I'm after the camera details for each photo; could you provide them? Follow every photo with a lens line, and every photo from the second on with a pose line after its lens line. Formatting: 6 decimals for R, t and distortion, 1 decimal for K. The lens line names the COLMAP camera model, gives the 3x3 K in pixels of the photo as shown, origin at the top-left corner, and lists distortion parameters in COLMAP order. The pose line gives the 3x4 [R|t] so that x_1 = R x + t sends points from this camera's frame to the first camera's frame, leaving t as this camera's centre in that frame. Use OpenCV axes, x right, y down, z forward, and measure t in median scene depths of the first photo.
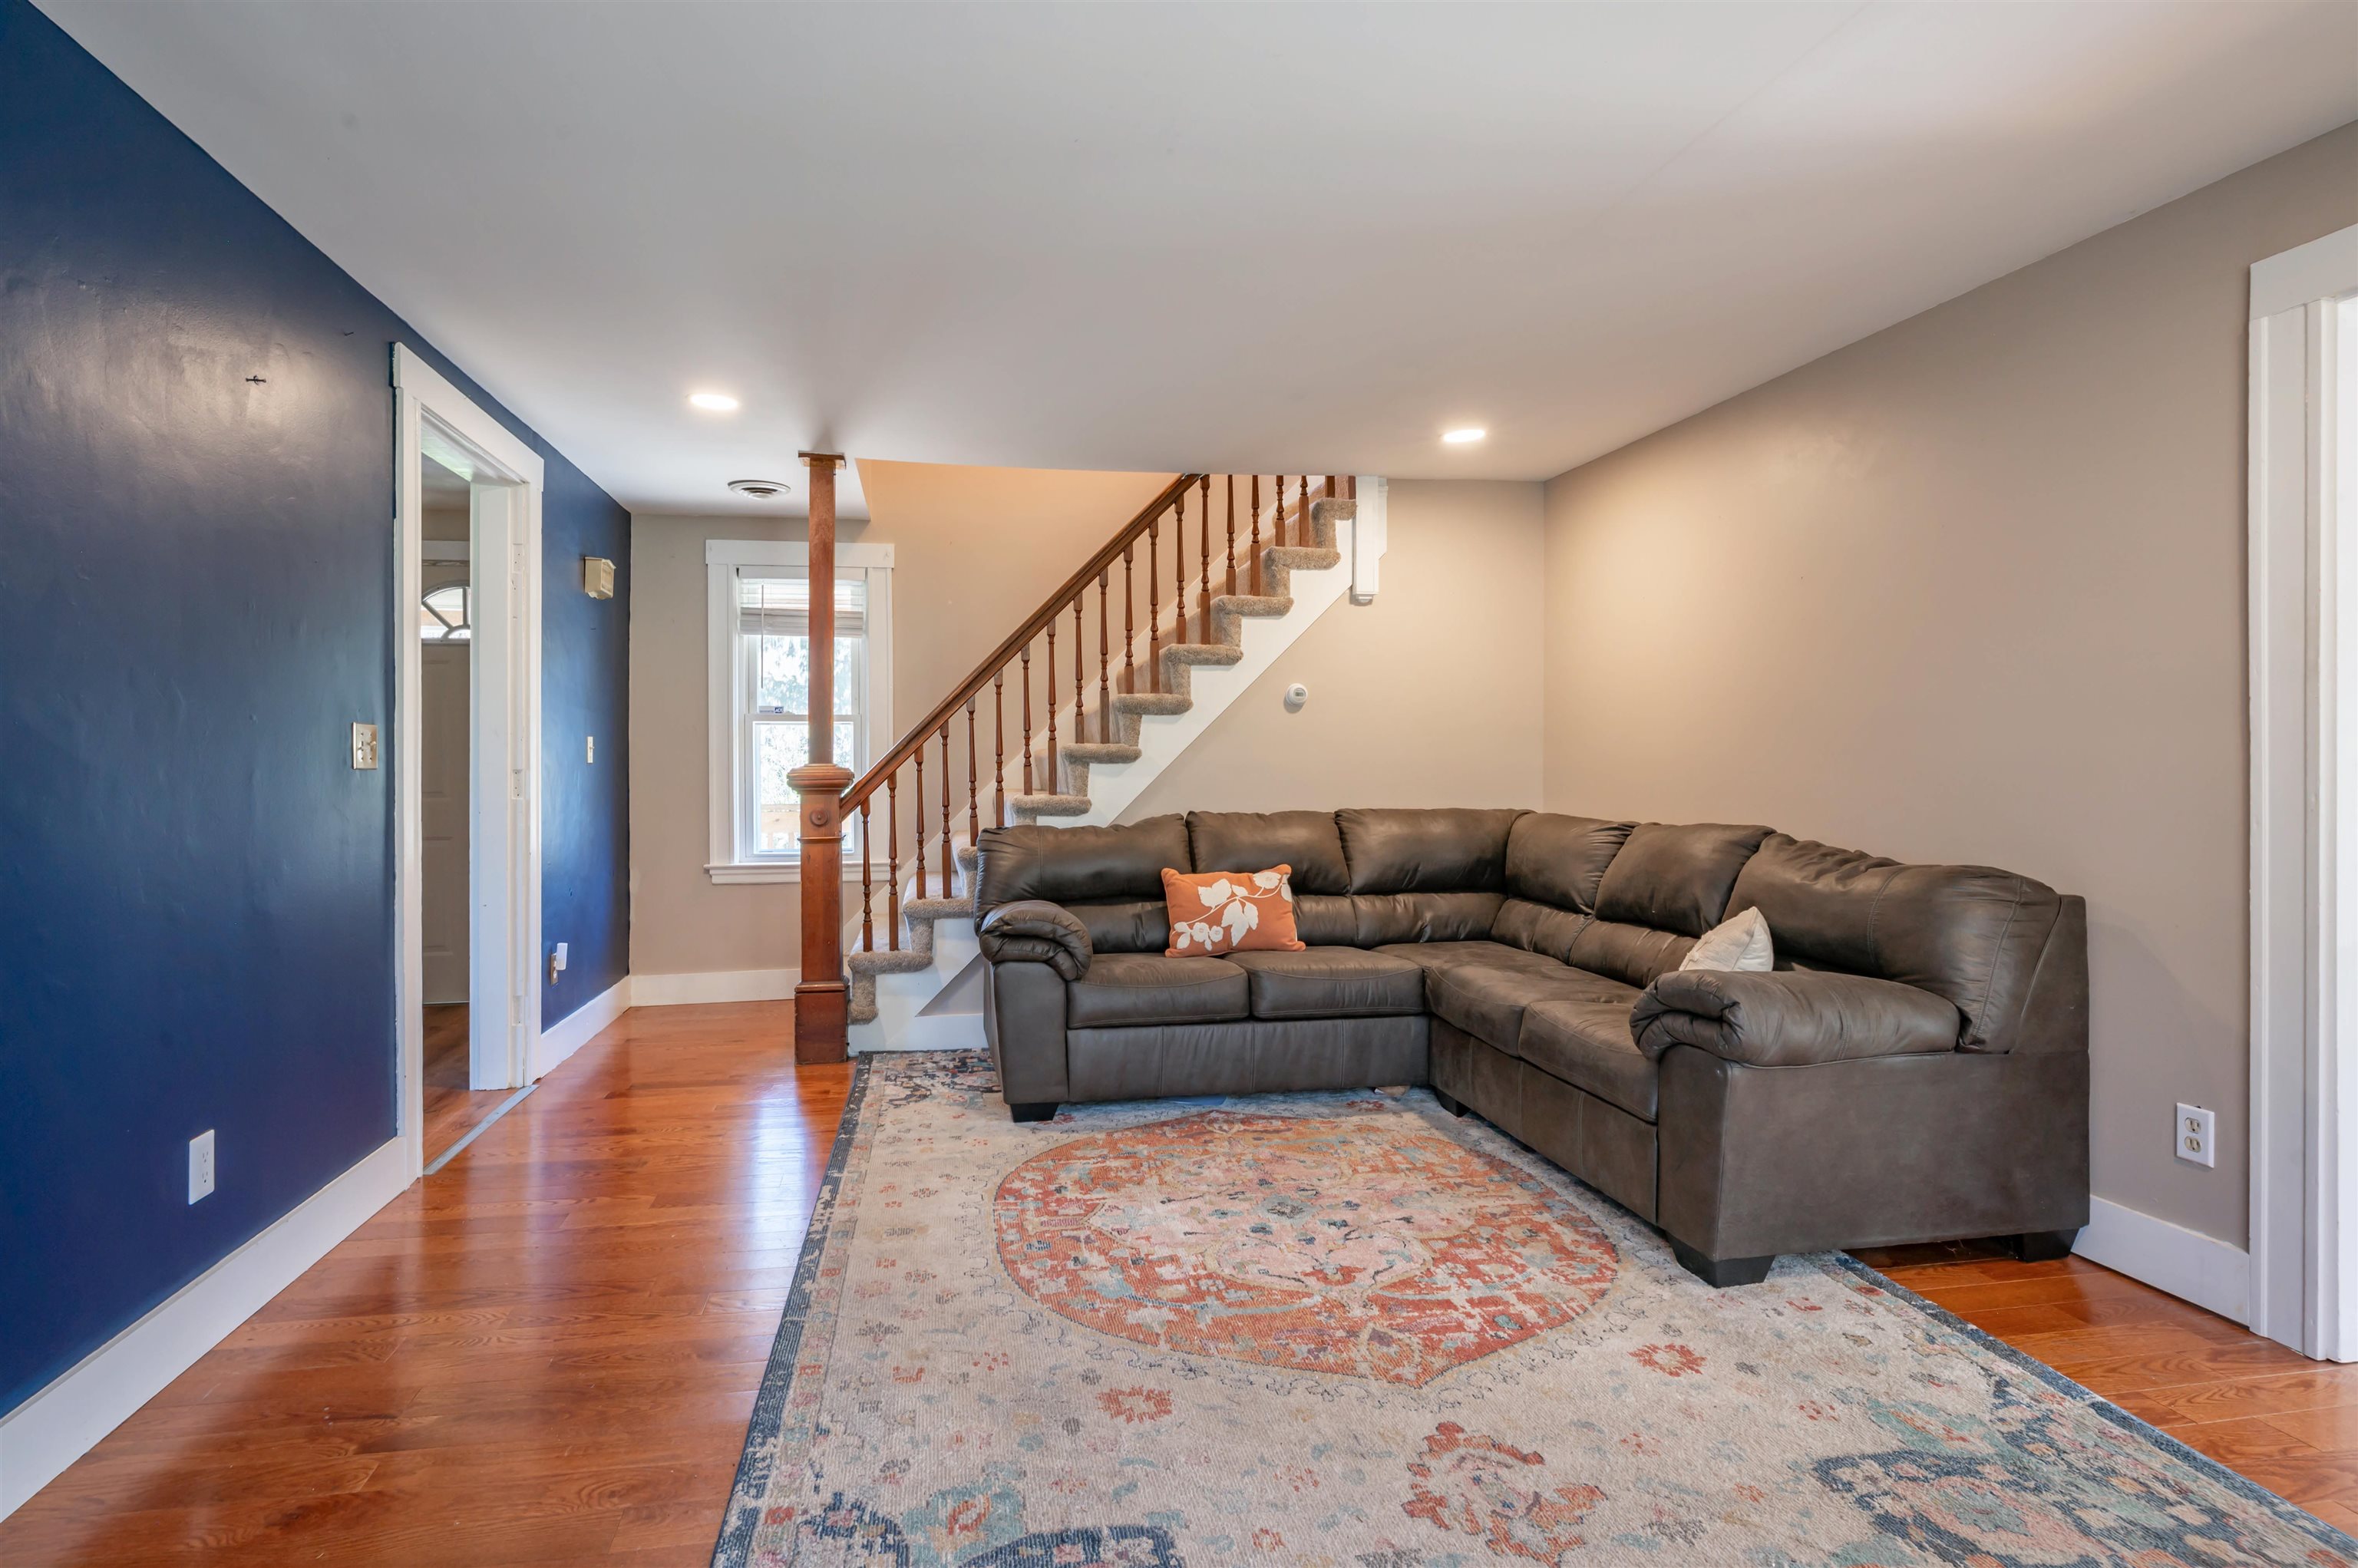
lens RADIAL K [[1153.2, 0, 1166.5], [0, 1153.2, 771.2], [0, 0, 1]] dist [-0.001591, 0.000808]
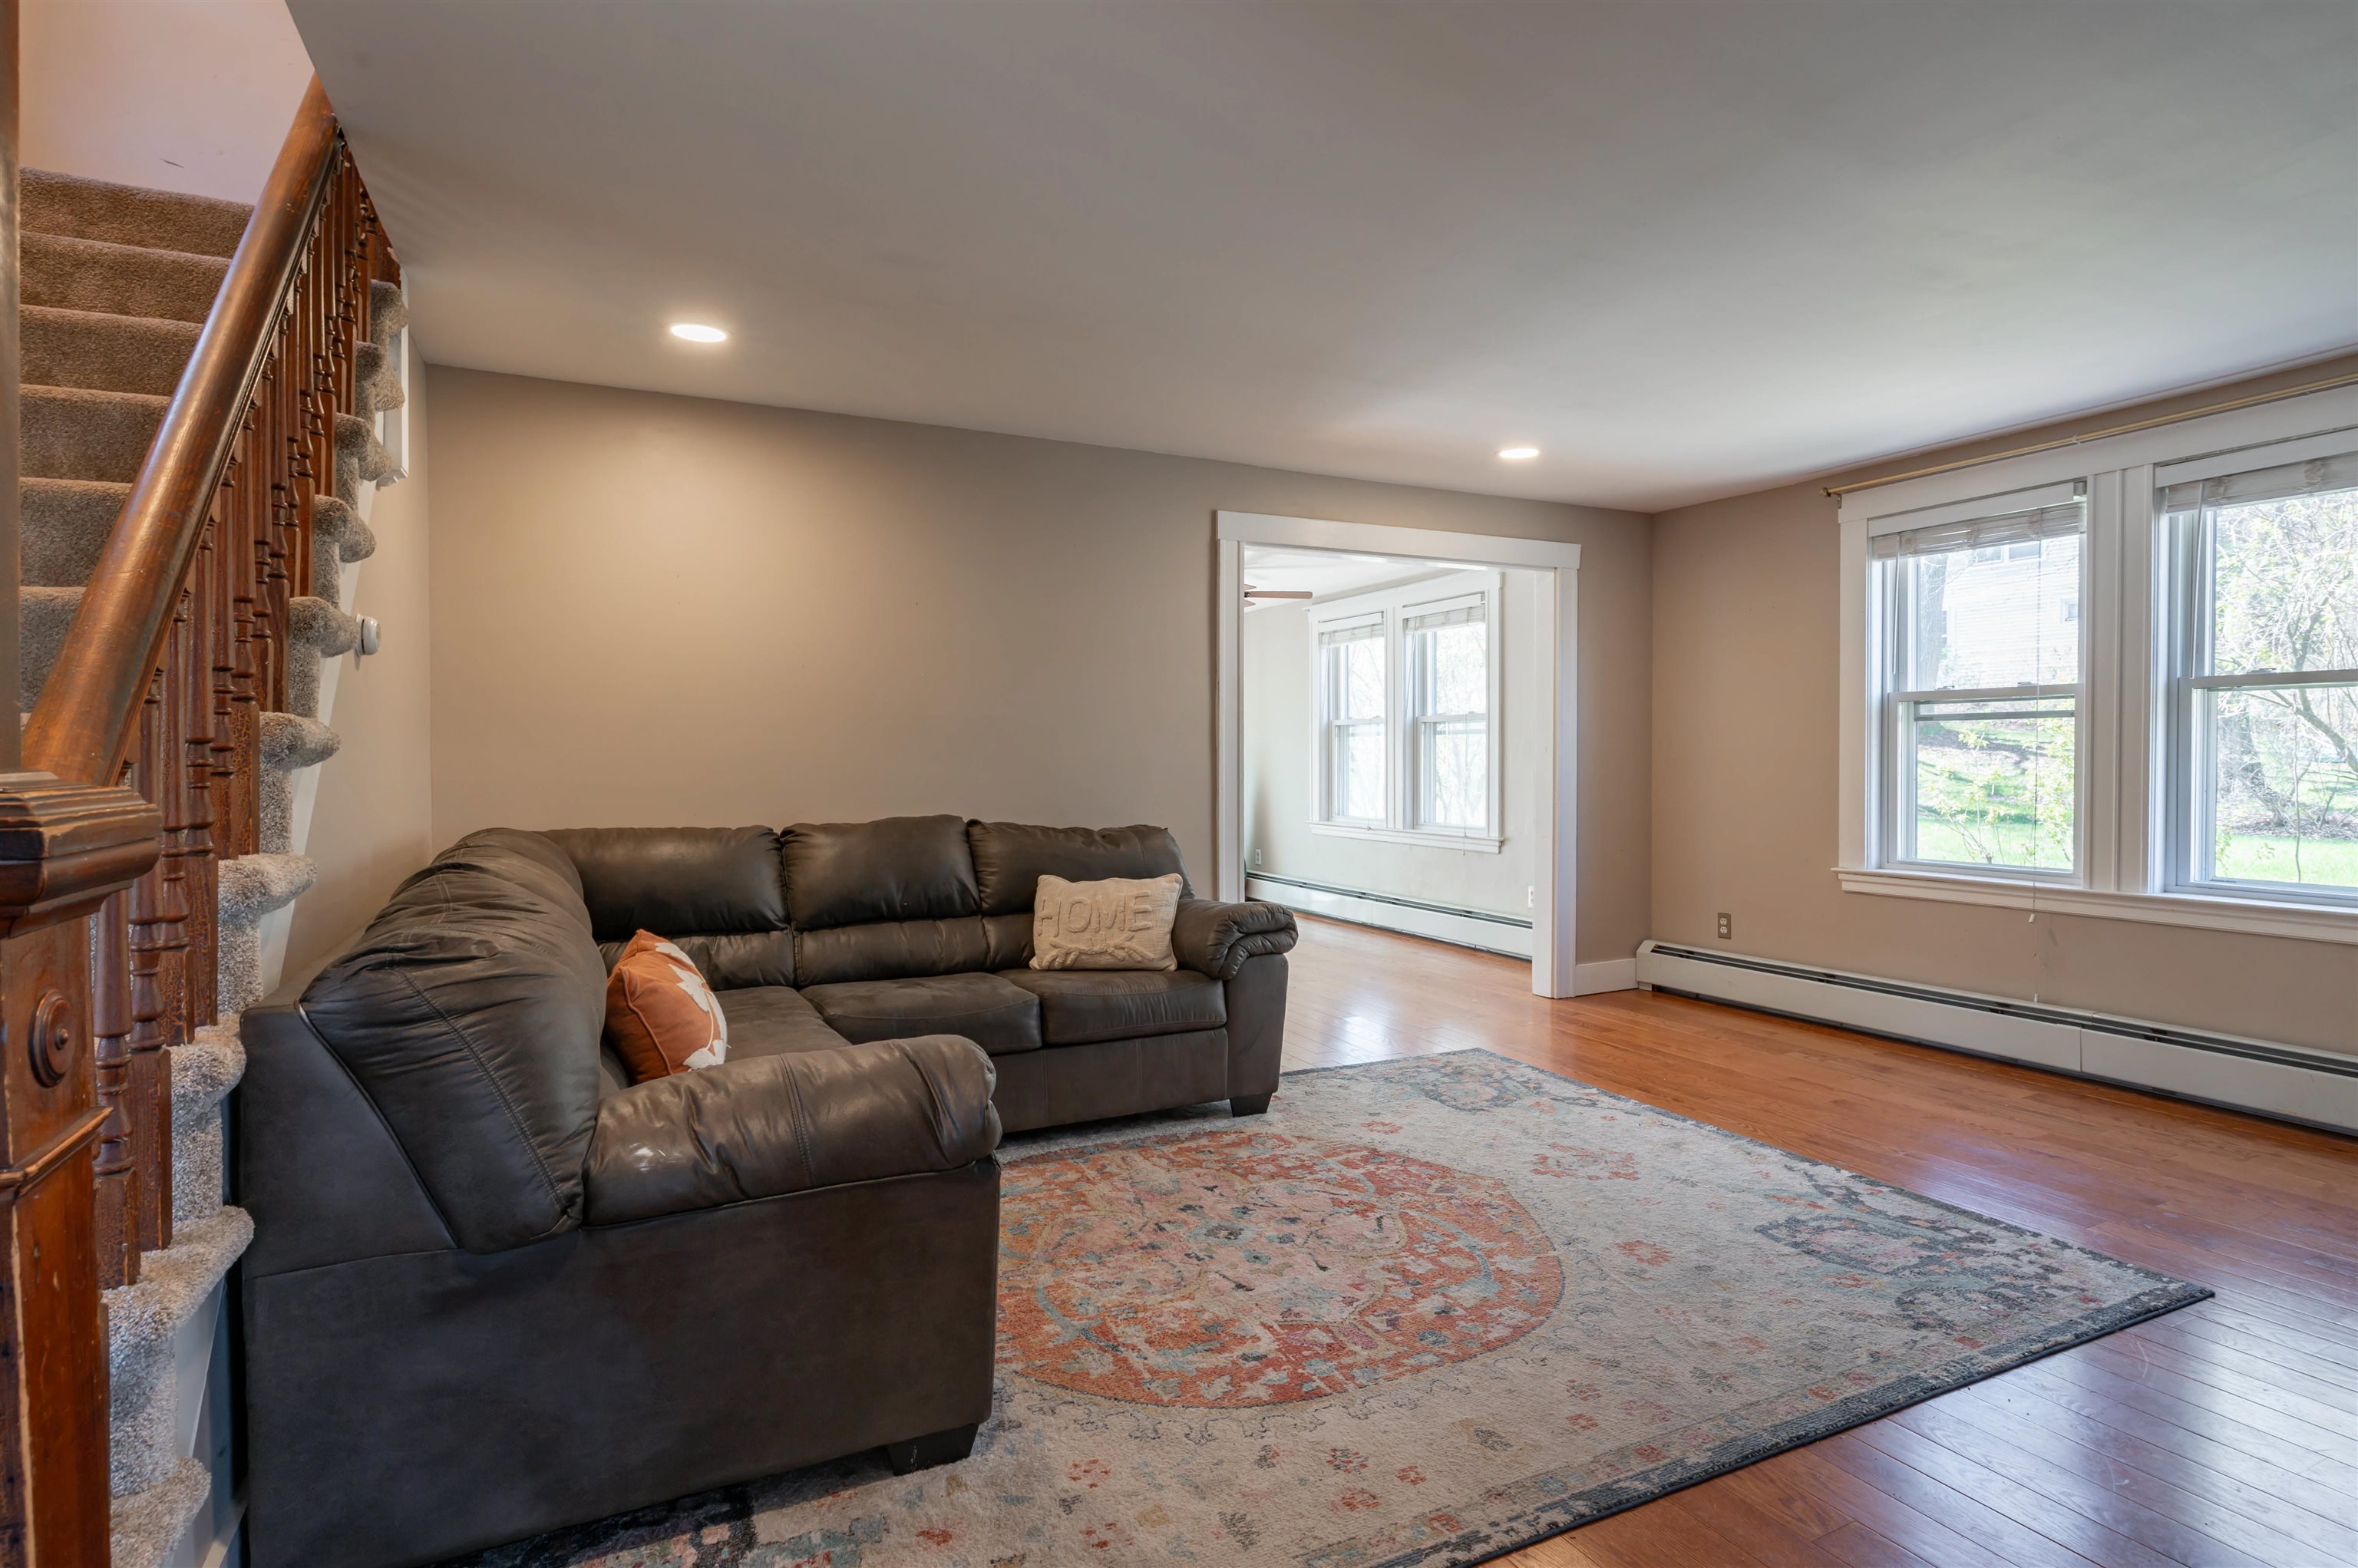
lens RADIAL K [[1153.2, 0, 1165.3], [0, 1153.2, 777.0], [0, 0, 1]] dist [-0.001591, 0.000808]
pose [[-0.239903, -0.011711, 0.970726, -0.866735], [0.011711, 0.999820, 0.014956, -0.006055], [-0.970726, 0.014956, -0.239723, 1.382613]]
